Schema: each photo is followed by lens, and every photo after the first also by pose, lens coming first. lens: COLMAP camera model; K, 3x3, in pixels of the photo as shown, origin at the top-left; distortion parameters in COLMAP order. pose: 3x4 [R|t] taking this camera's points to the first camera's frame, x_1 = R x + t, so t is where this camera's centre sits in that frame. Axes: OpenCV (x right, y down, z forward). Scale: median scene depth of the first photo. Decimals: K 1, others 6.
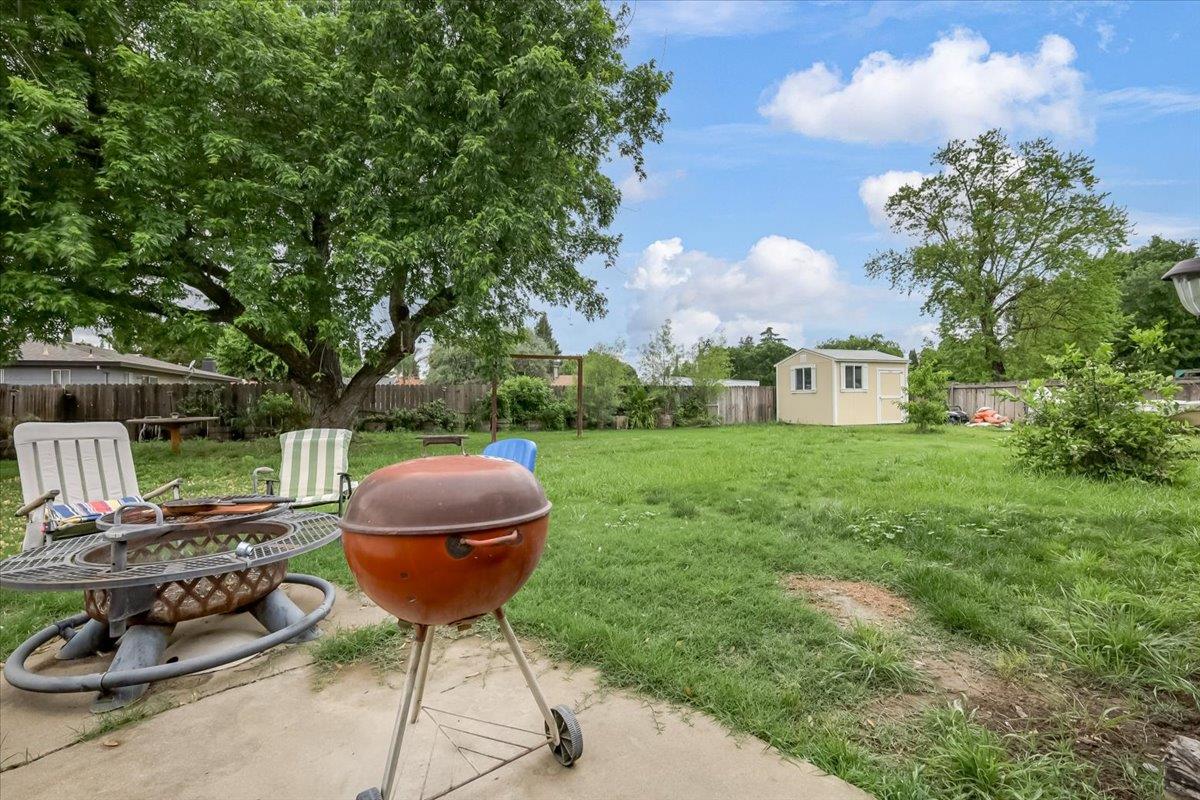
lens RADIAL K [[527.7, 0, 599.9], [0, 527.7, 400.8], [0, 0, 1]] dist [0.000337, -0.000478]
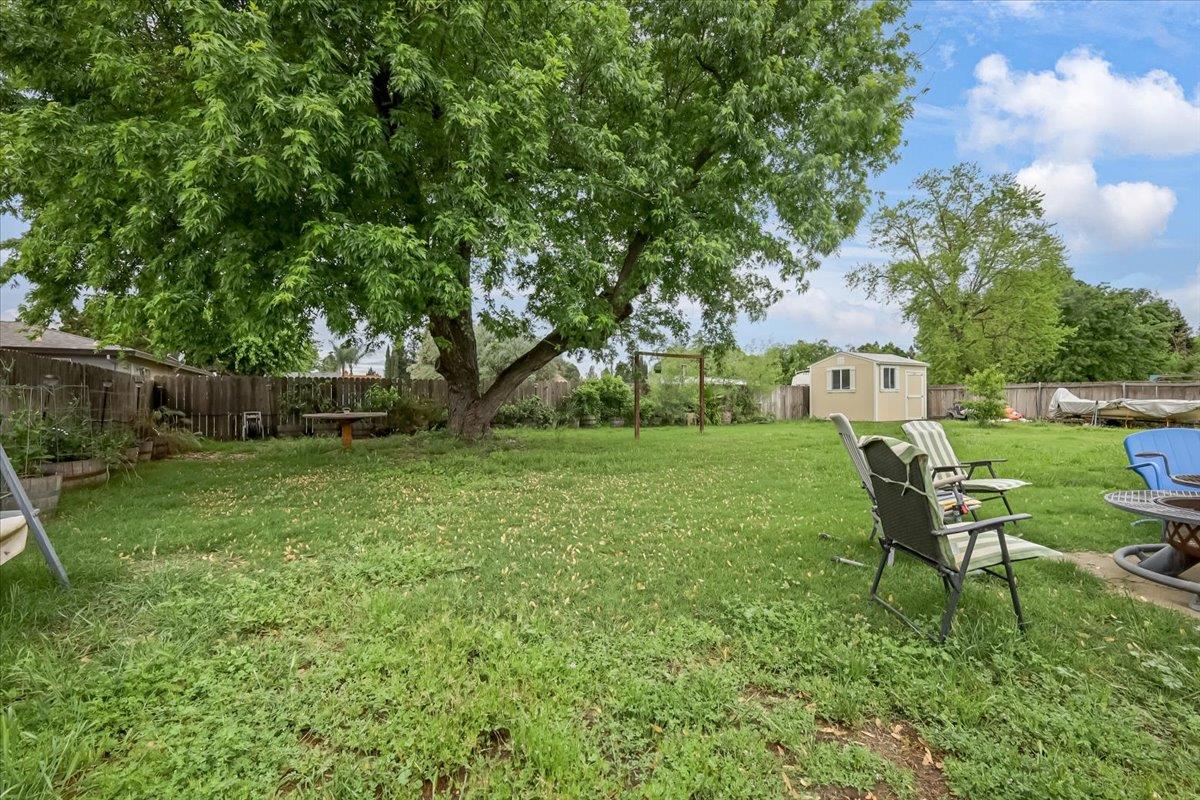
lens RADIAL K [[527.7, 0, 596.8], [0, 527.7, 400.2], [0, 0, 1]] dist [0.000337, -0.000478]
pose [[0.988222, 0.005351, 0.152934, -0.280841], [-0.005502, 0.999985, 0.000563, 0.003634], [-0.152928, -0.001398, 0.988236, -0.002190]]
